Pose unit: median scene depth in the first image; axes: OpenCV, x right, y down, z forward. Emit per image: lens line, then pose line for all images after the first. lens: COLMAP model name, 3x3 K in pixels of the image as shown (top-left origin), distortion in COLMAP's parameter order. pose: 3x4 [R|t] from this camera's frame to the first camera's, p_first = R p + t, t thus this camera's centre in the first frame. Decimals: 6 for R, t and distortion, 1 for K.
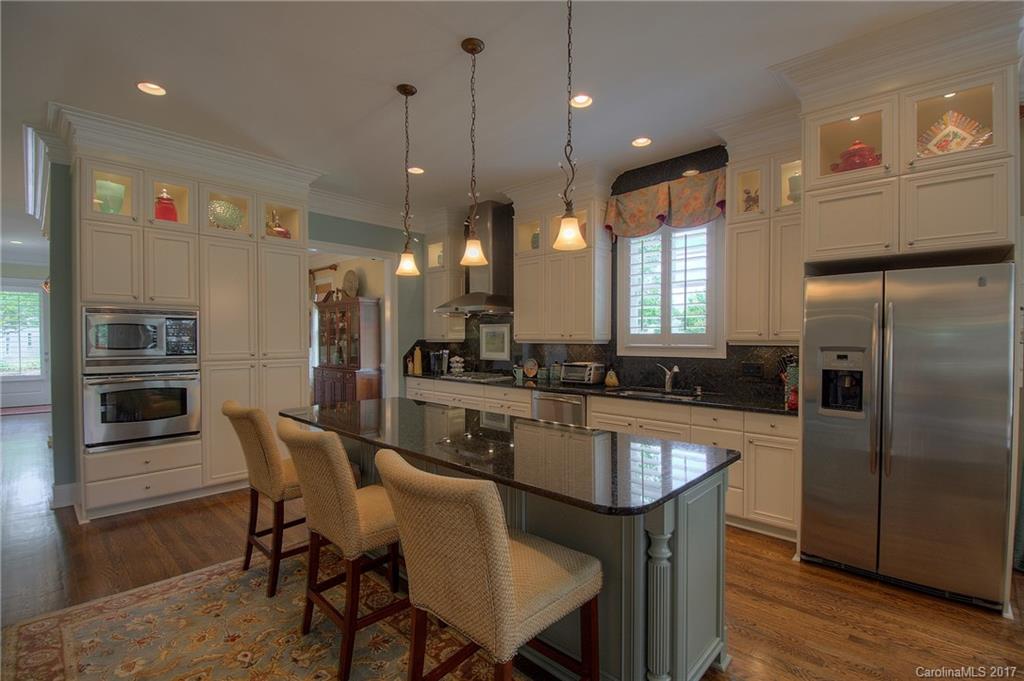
lens RADIAL K [[456.0, 0, 512.0], [0, 456.0, 340.5], [0, 0, 1]] dist [0.002225, 0.000110]
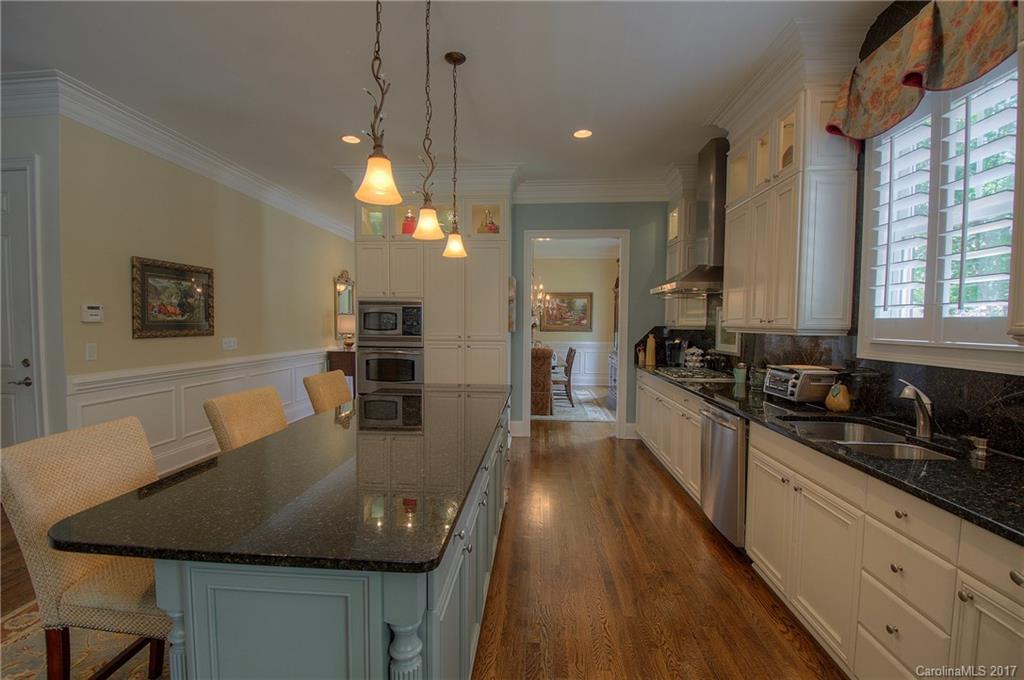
lens RADIAL K [[452.9, 0, 511.4], [0, 452.9, 345.6], [0, 0, 1]] dist [-0.000113, -0.012279]
pose [[0.632057, 0.044405, -0.773649, 0.396396], [-0.013223, 0.998830, 0.046526, -0.001796], [0.774809, -0.019177, 0.631904, 0.329359]]
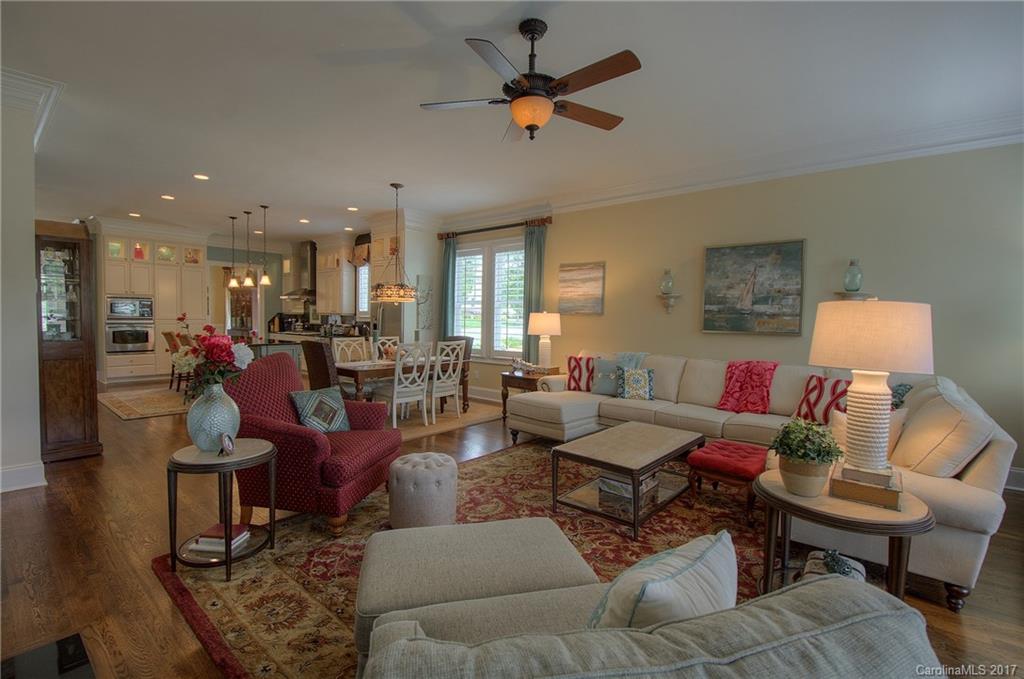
lens RADIAL K [[470.4, 0, 509.0], [0, 470.4, 331.1], [0, 0, 1]] dist [-0.001394, -0.000302]
pose [[0.998783, 0.015359, 0.046877, 0.853342], [-0.016606, 0.999516, 0.026319, 0.009748], [-0.046450, -0.027066, 0.998554, -1.245561]]
